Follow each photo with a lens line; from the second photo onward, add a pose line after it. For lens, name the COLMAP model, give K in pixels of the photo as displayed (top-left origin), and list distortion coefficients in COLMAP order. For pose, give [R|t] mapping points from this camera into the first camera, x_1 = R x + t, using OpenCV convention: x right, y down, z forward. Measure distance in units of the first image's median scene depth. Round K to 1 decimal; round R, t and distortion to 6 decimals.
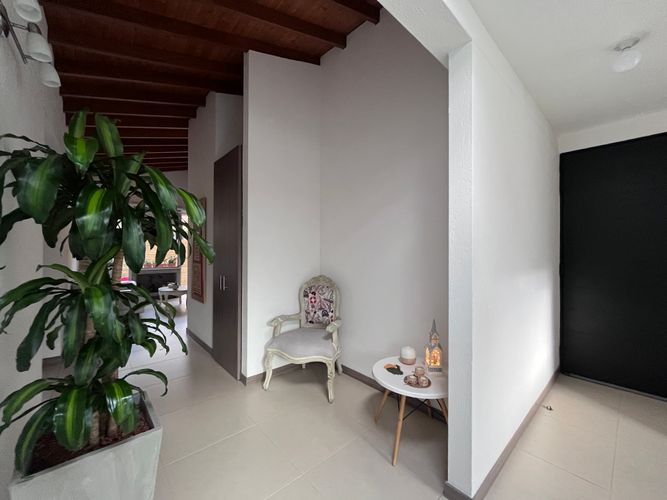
lens RADIAL K [[270.1, 0, 334.6], [0, 270.1, 250.6], [0, 0, 1]] dist [-0.000338, -0.000273]
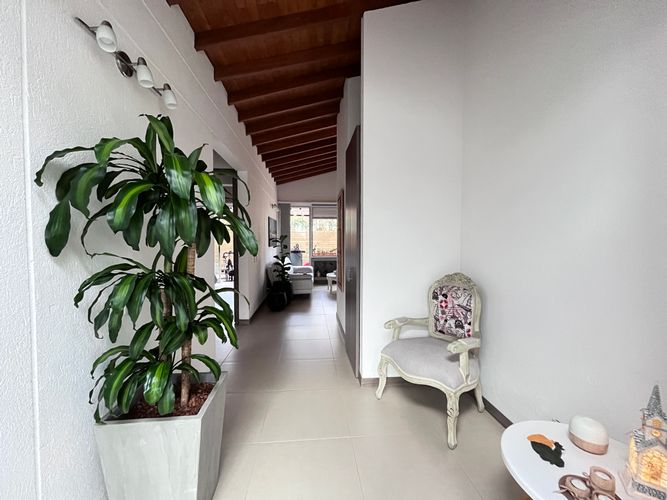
lens RADIAL K [[270.1, 0, 332.7], [0, 270.1, 251.7], [0, 0, 1]] dist [-0.000338, -0.000273]
pose [[0.796177, 0.019766, -0.604741, 0.135355], [0.004568, 0.999241, 0.038675, 0.000687], [0.605046, -0.033555, 0.795483, 0.200322]]
